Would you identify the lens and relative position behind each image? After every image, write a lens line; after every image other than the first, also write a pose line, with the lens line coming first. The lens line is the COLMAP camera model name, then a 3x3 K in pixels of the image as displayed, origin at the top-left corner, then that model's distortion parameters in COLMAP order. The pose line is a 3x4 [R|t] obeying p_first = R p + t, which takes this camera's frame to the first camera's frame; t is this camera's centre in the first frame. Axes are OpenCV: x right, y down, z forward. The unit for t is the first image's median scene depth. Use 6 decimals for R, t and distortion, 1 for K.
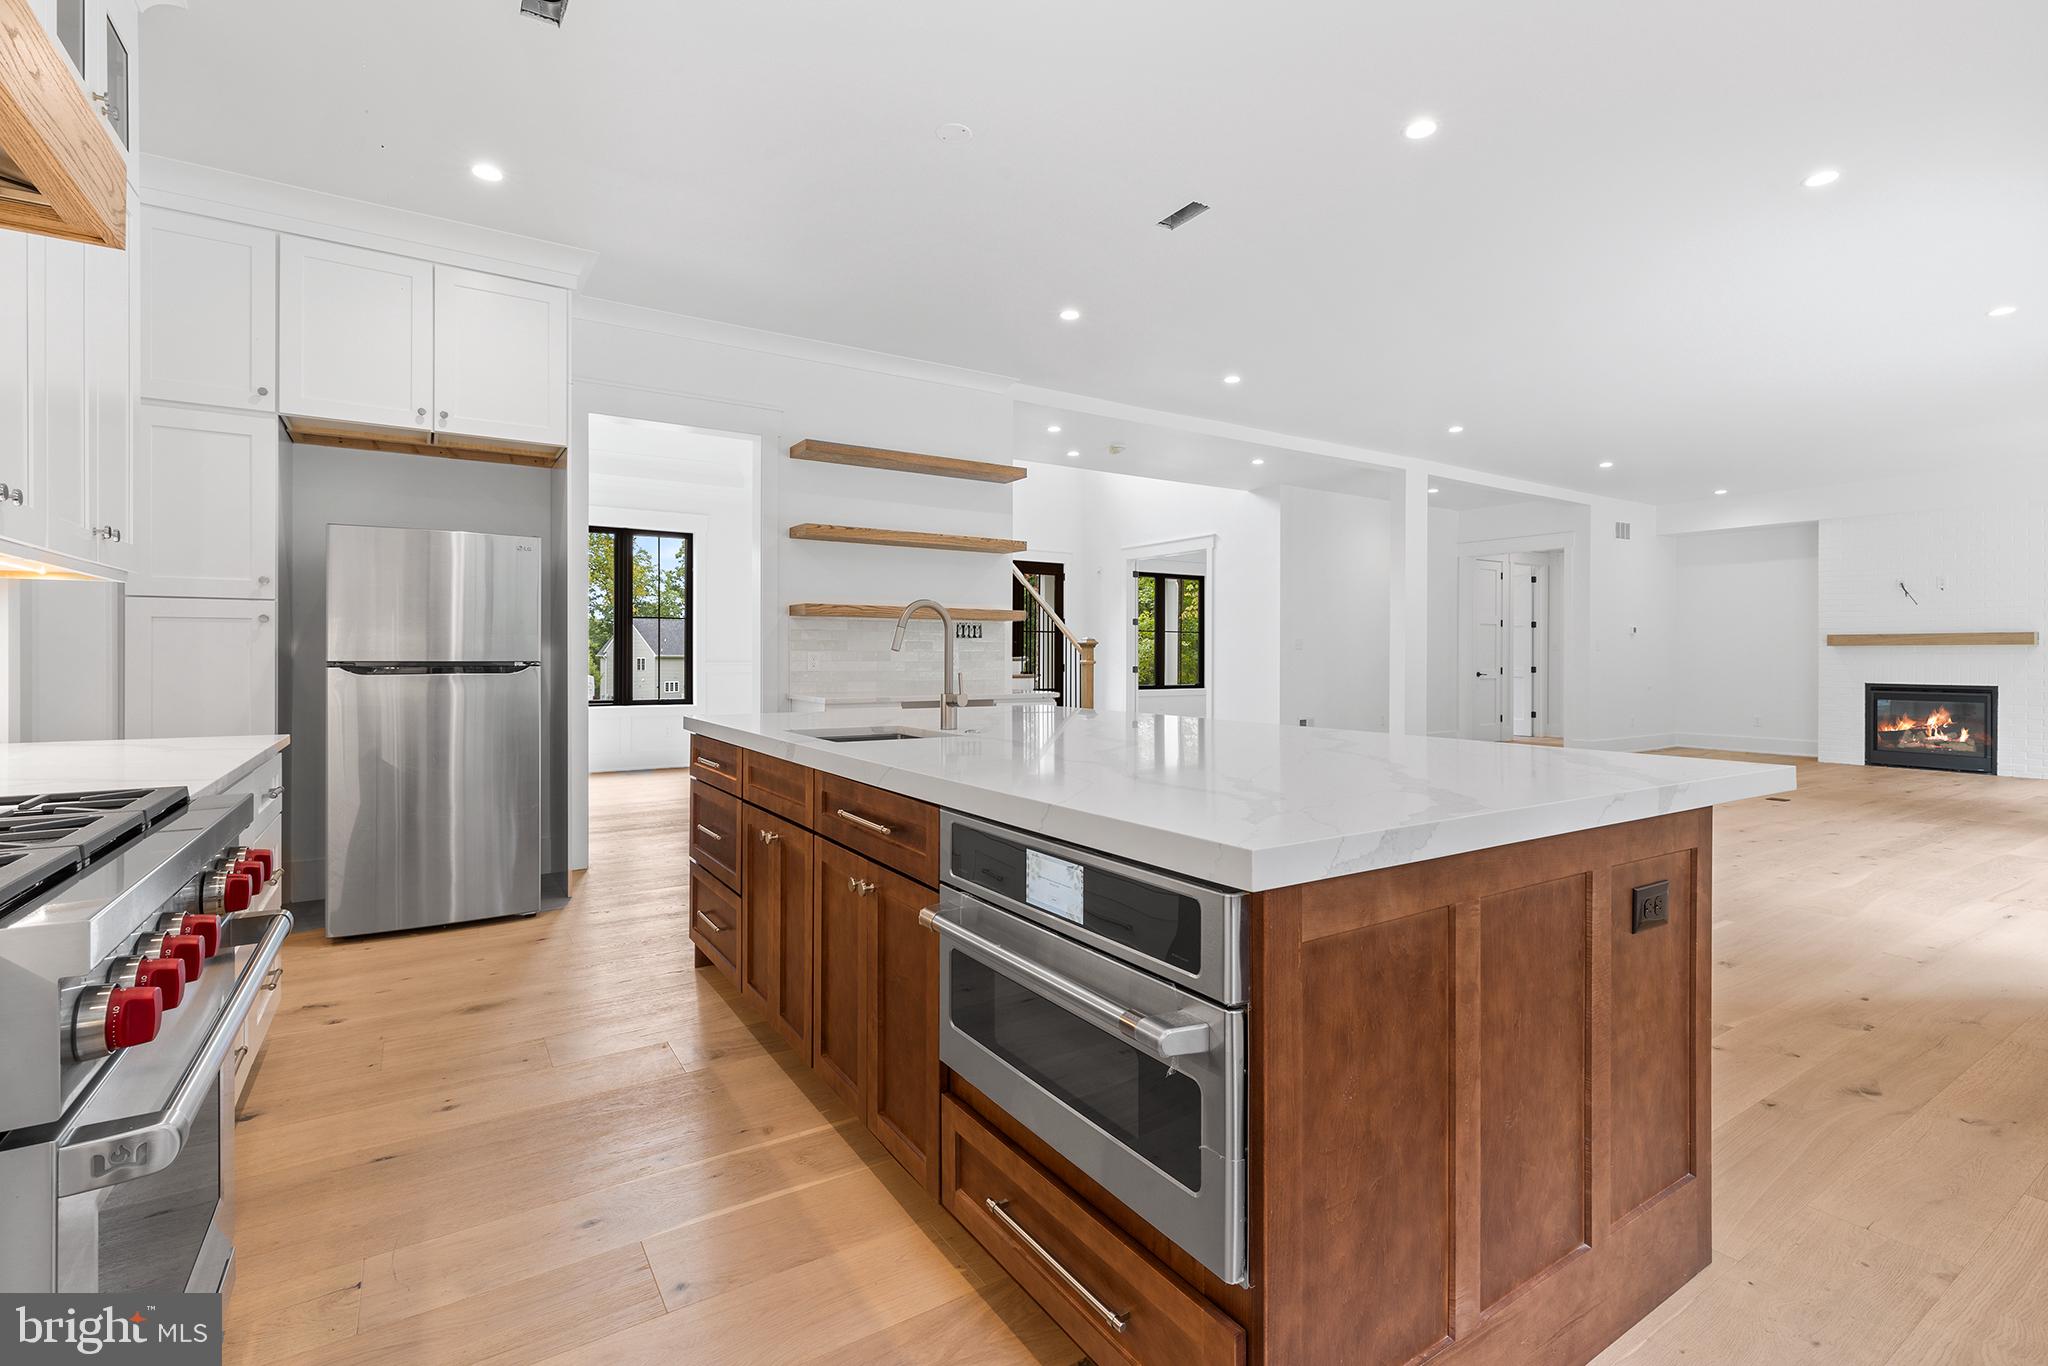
lens RADIAL K [[927.7, 0, 1025.7], [0, 927.7, 659.2], [0, 0, 1]] dist [-0.000712, -0.000190]
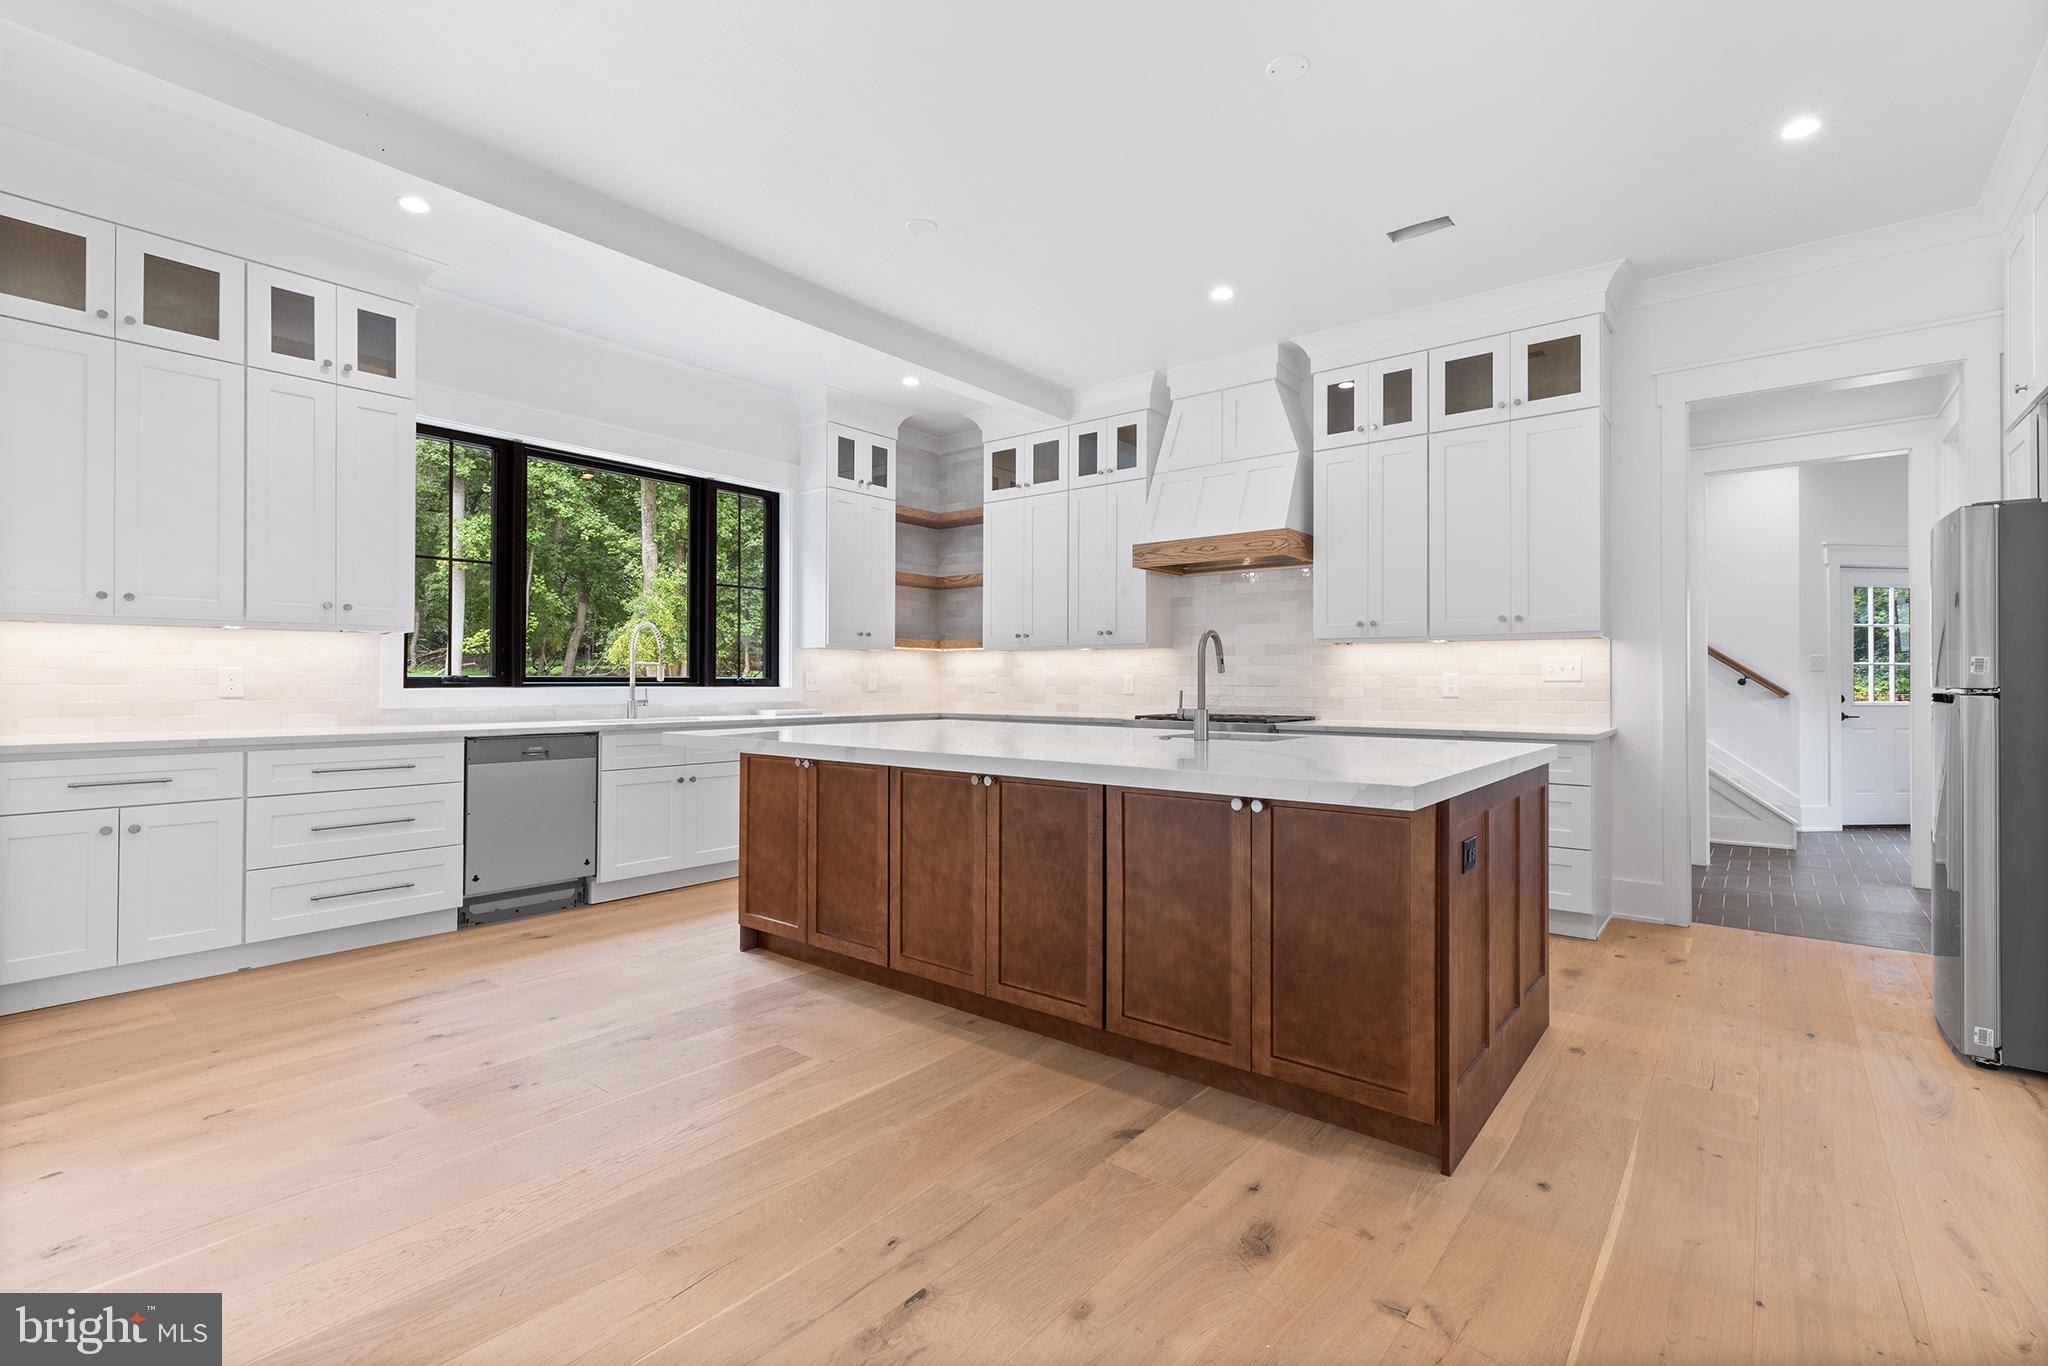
lens RADIAL K [[921.7, 0, 1024.1], [0, 921.7, 672.3], [0, 0, 1]] dist [0.003511, 0.000557]
pose [[-0.949365, -0.009620, -0.314027, 0.151917], [-0.008000, 0.999947, -0.006445, 0.000169], [0.314073, -0.003607, -0.949392, 0.630090]]
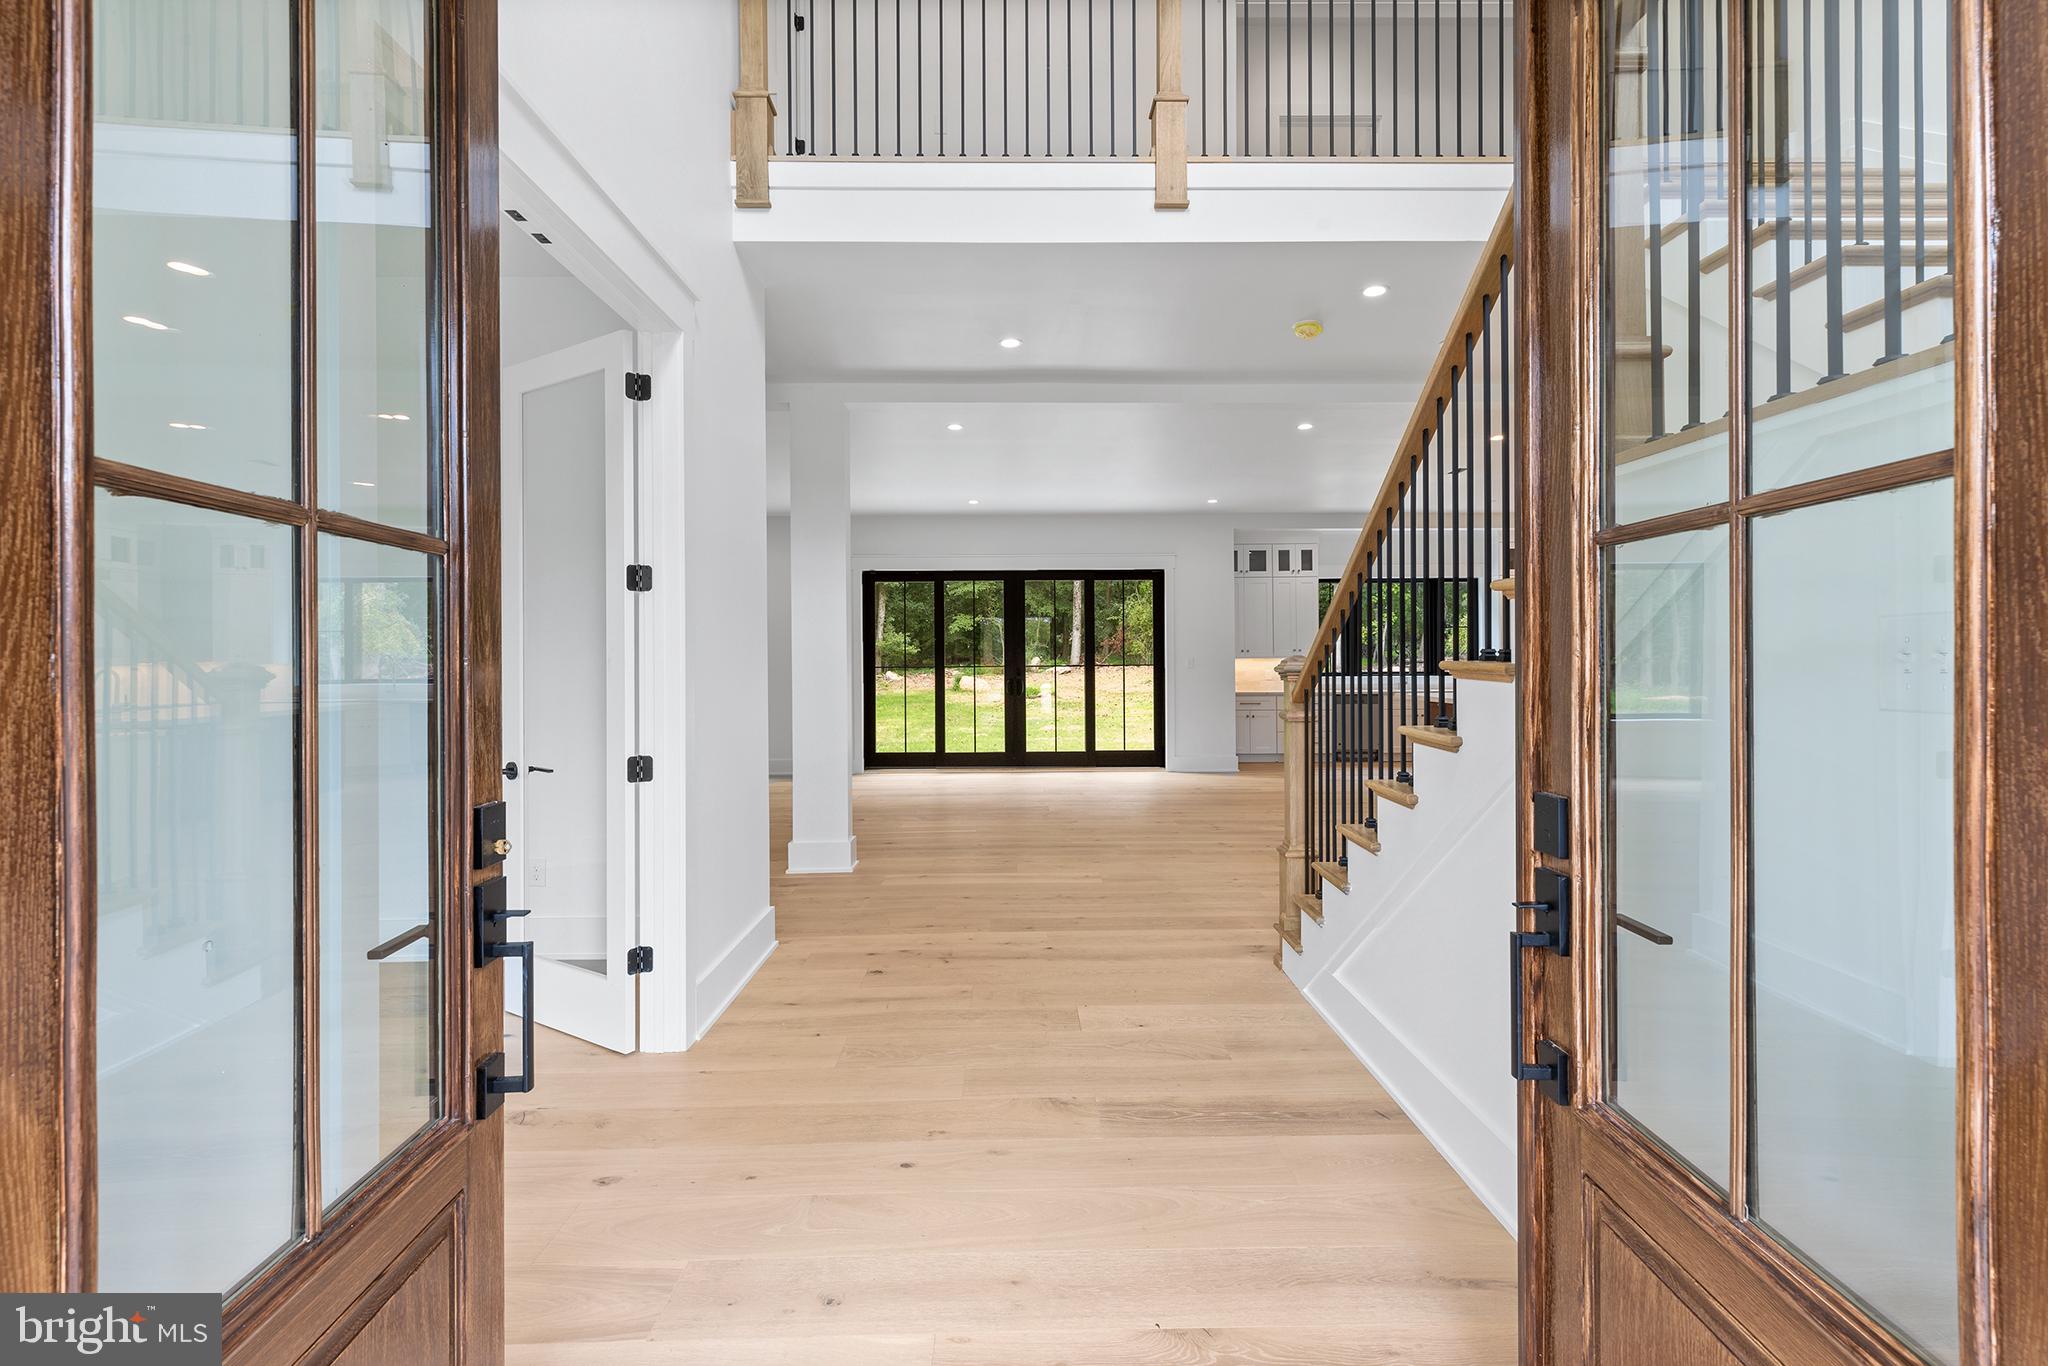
lens RADIAL K [[927.7, 0, 1025.7], [0, 927.7, 659.2], [0, 0, 1]] dist [-0.000712, -0.000190]
pose [[-0.847239, 0.002740, 0.531204, -0.051940], [0.005884, 0.999974, 0.004228, -0.025923], [-0.531179, 0.006708, -0.847233, 1.441233]]
